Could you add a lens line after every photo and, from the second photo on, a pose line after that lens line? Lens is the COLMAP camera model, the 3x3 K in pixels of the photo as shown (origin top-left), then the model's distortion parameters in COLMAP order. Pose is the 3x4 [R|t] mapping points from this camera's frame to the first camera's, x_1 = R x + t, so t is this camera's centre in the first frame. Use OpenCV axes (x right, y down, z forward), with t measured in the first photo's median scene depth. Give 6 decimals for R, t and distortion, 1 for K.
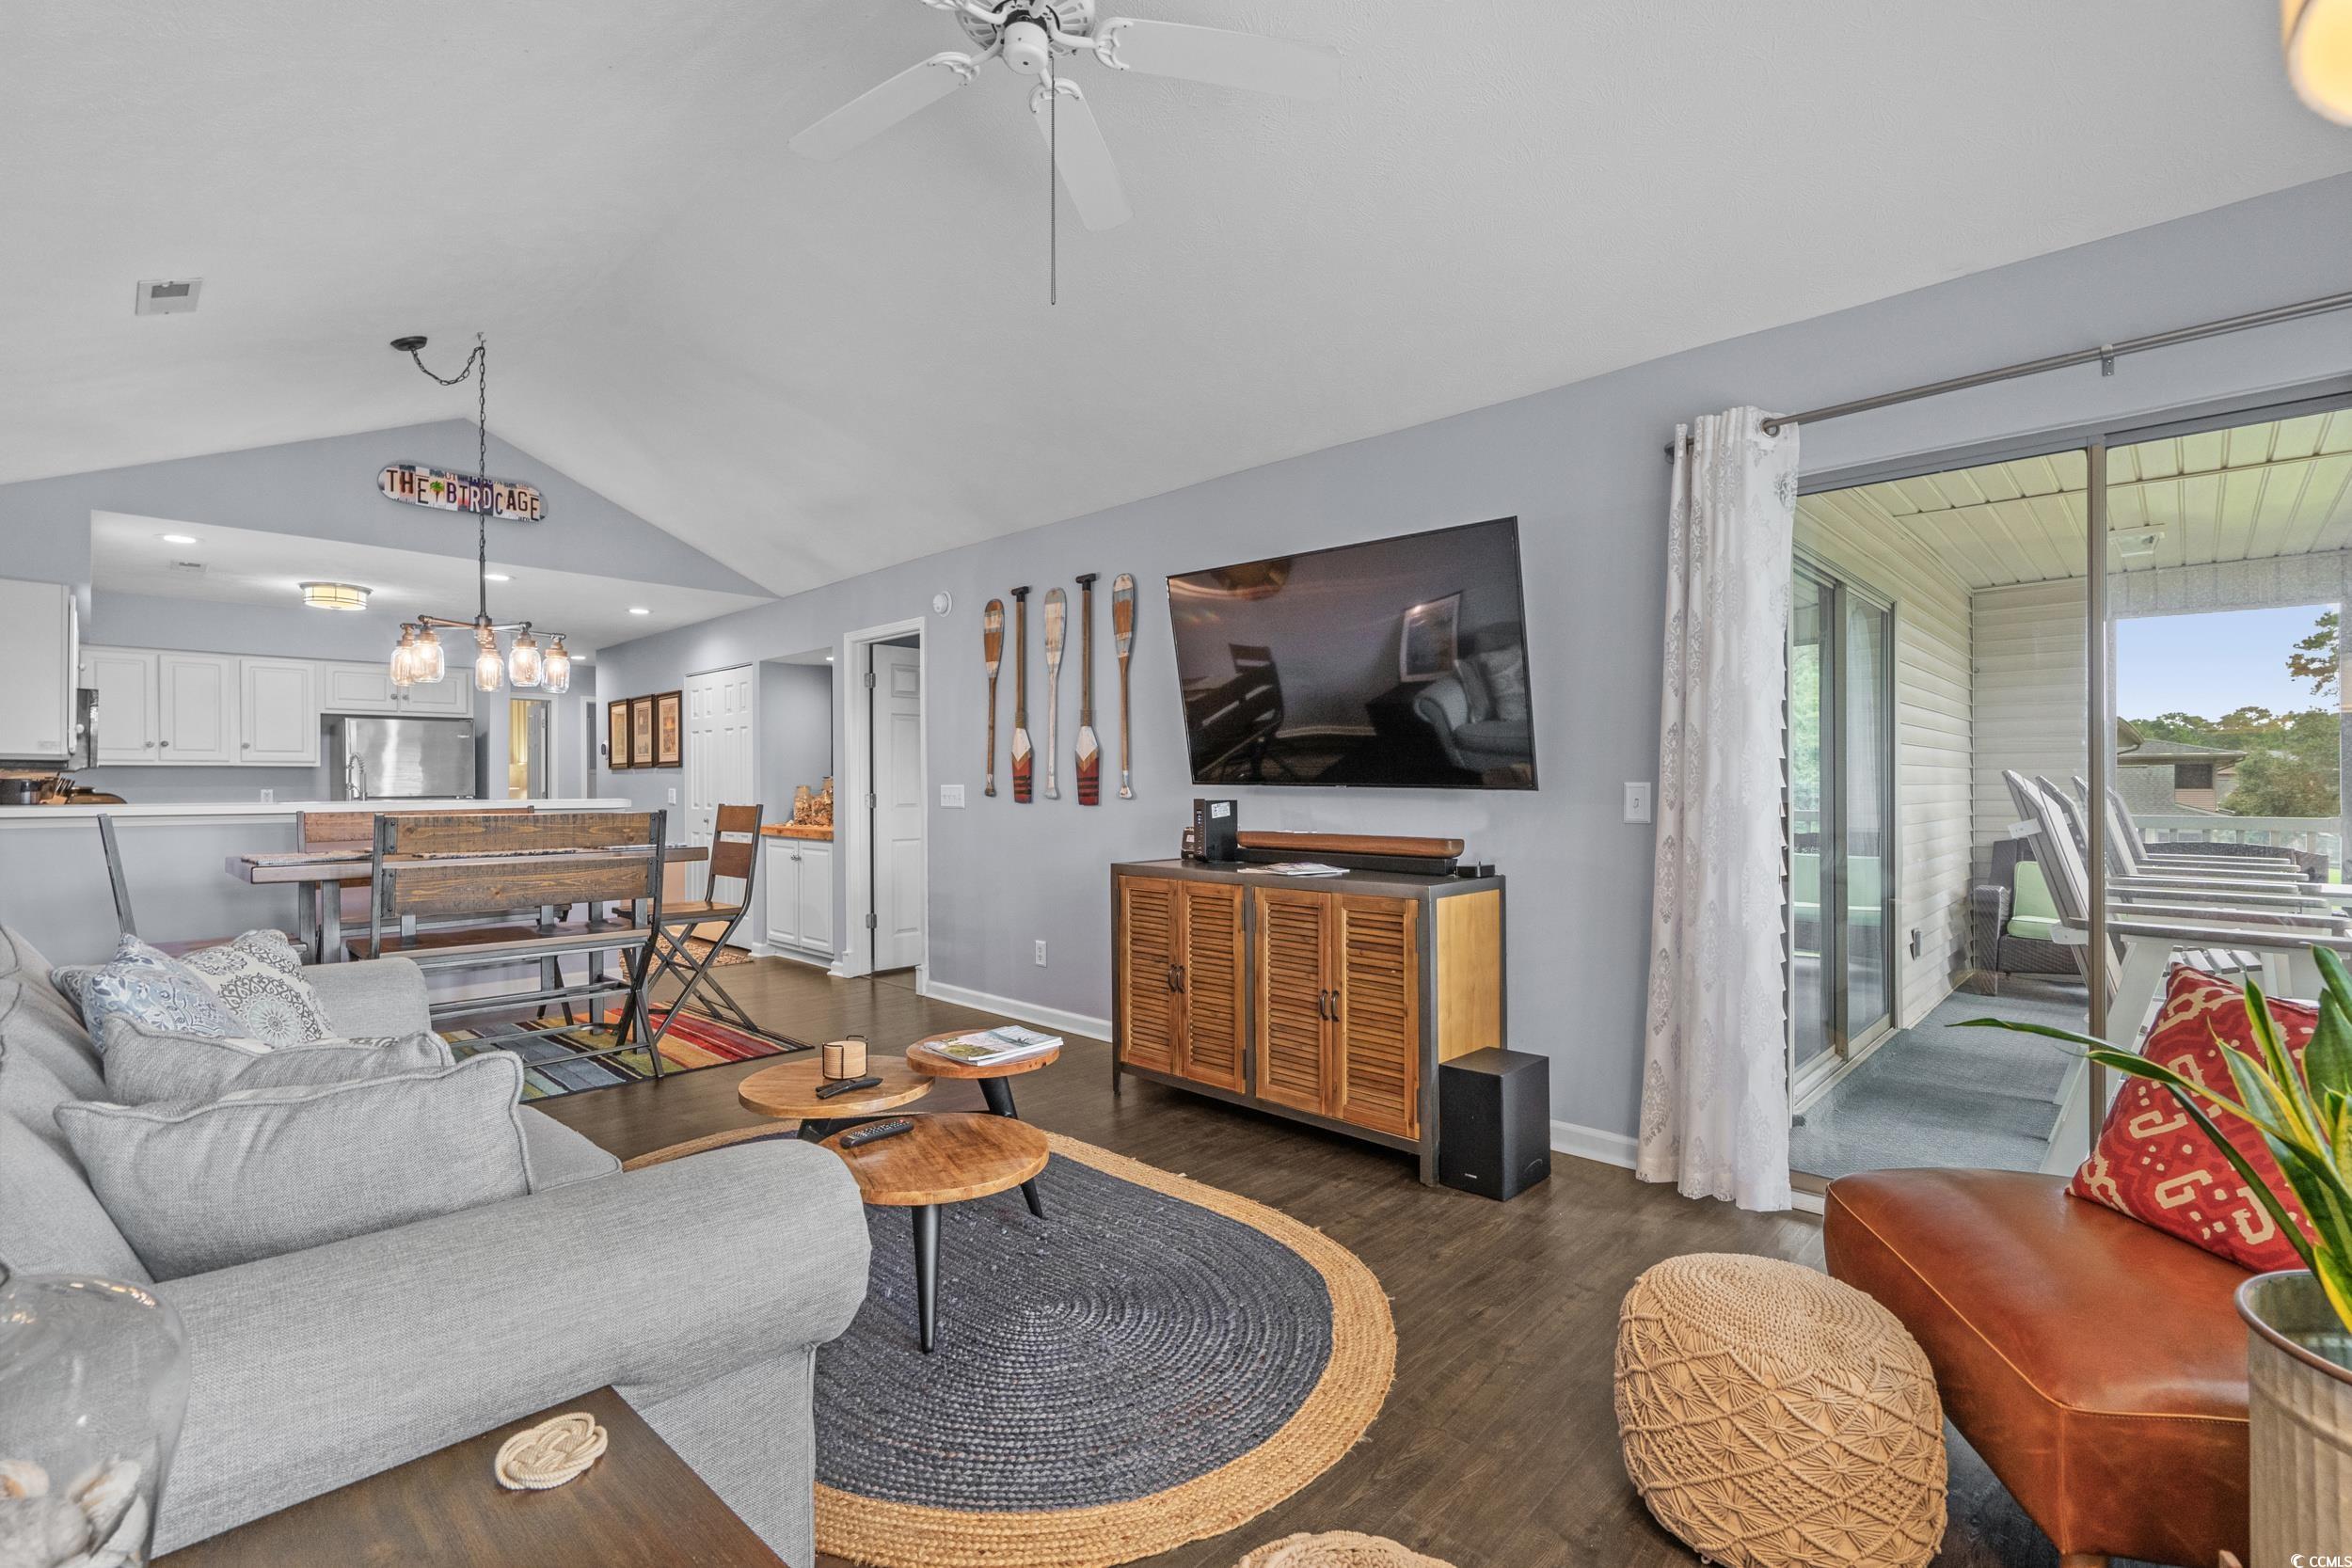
lens RADIAL K [[1063.5, 0, 1175.8], [0, 1063.5, 790.8], [0, 0, 1]] dist [-0.003231, 0.000850]
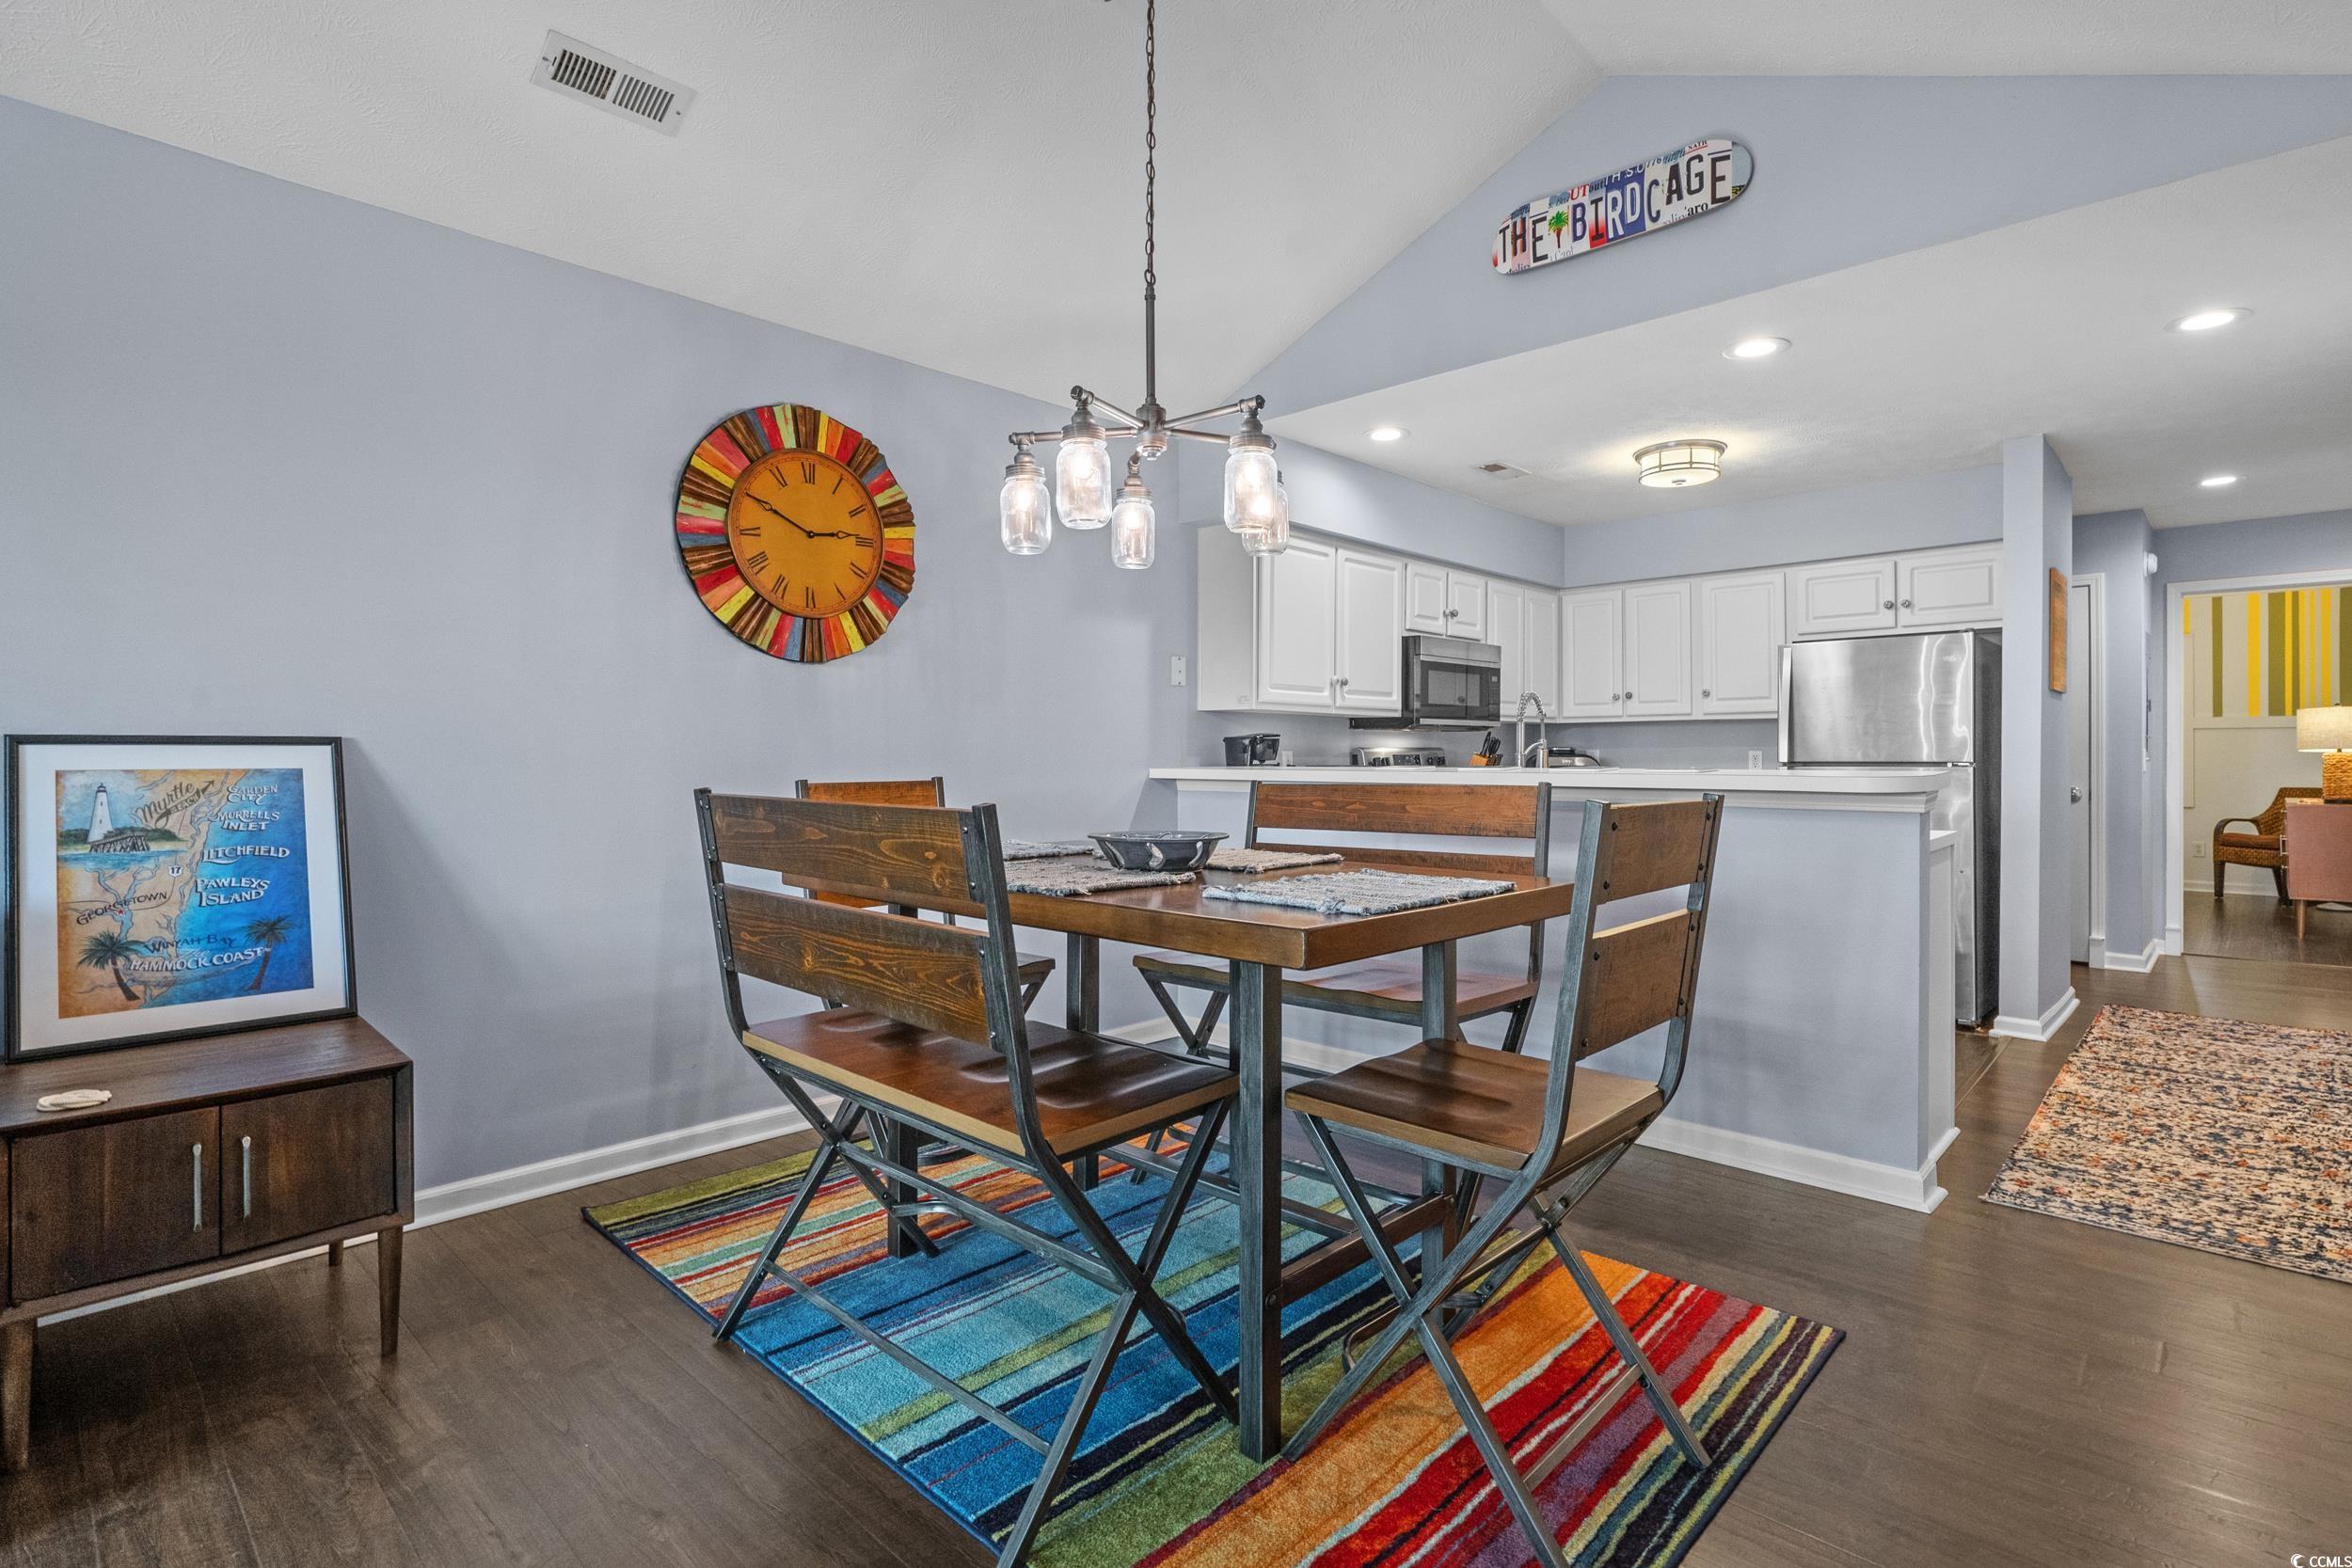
lens RADIAL K [[1126.2, 0, 1182.1], [0, 1126.2, 750.8], [0, 0, 1]] dist [-0.001511, 0.000445]
pose [[0.003966, 0.000660, -0.999992, -0.096426], [-0.003825, 0.999992, 0.000645, -0.000396], [0.999985, 0.003822, 0.003969, 0.865551]]
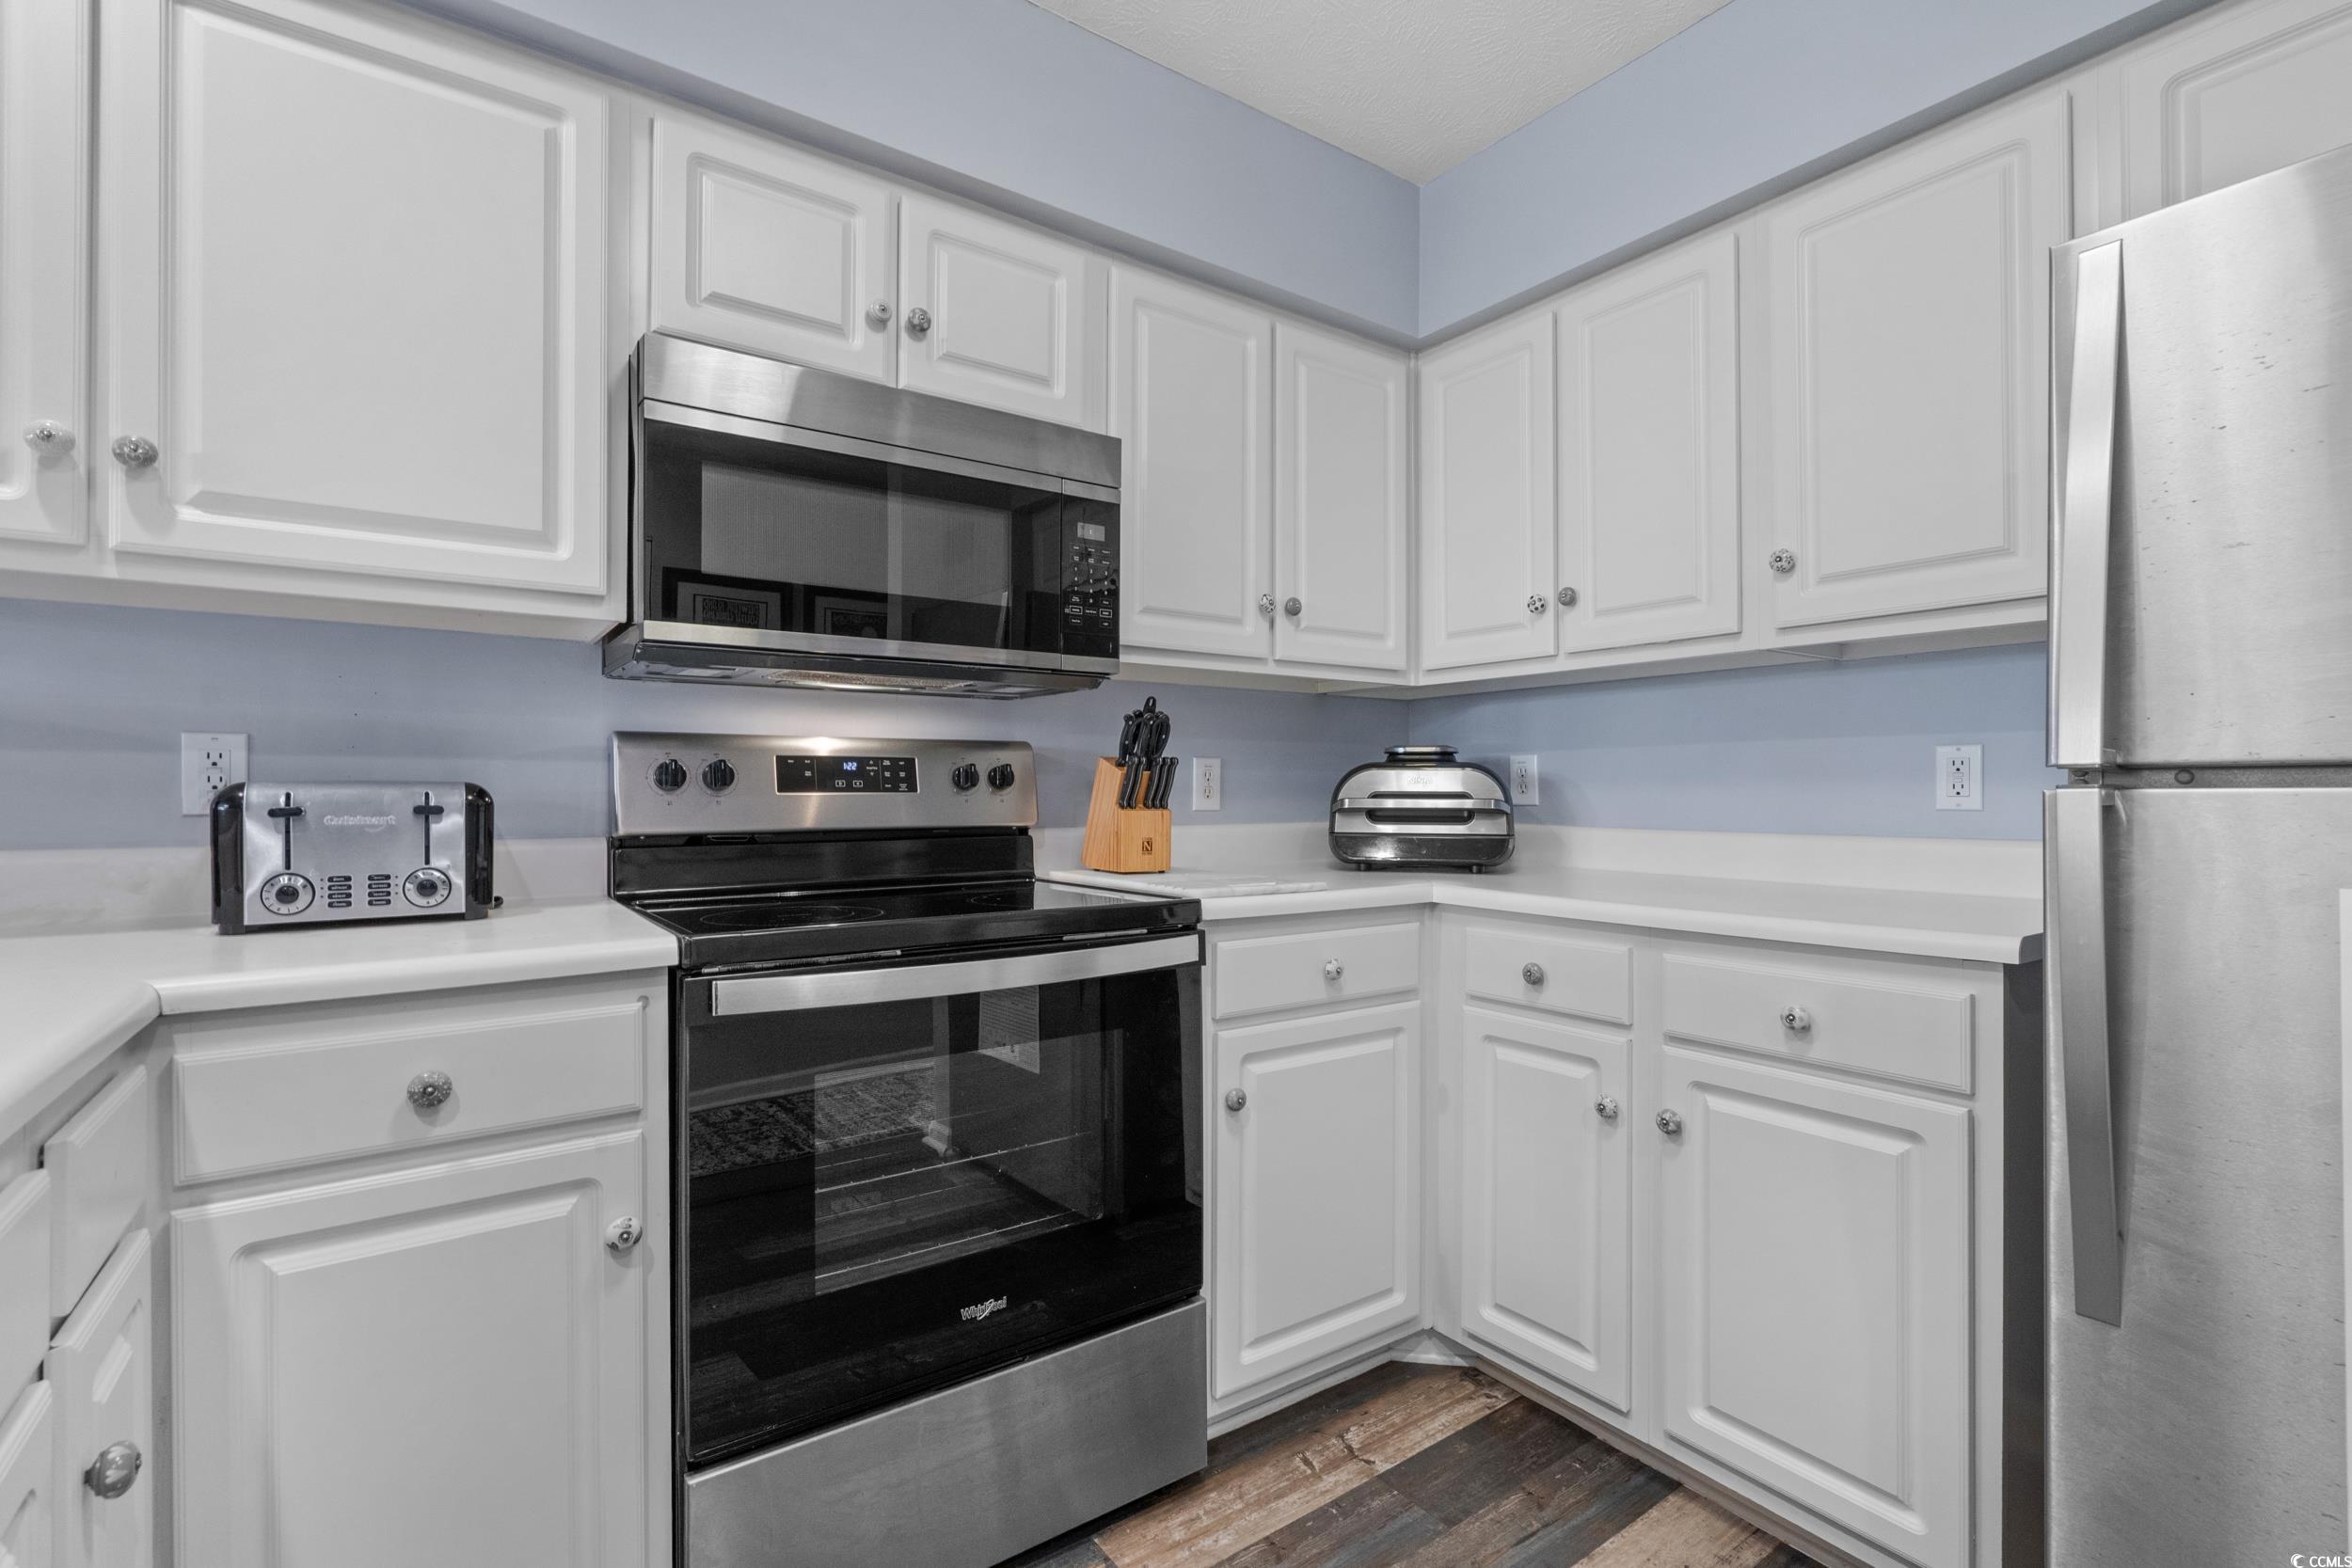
lens RADIAL K [[1060.3, 0, 1177.1], [0, 1060.3, 798.4], [0, 0, 1]] dist [-0.008054, 0.001045]
pose [[-0.184147, 0.010734, -0.982840, -0.855333], [-0.004641, 0.999920, 0.011790, 0.012722], [0.982888, 0.006732, -0.184082, 1.267383]]
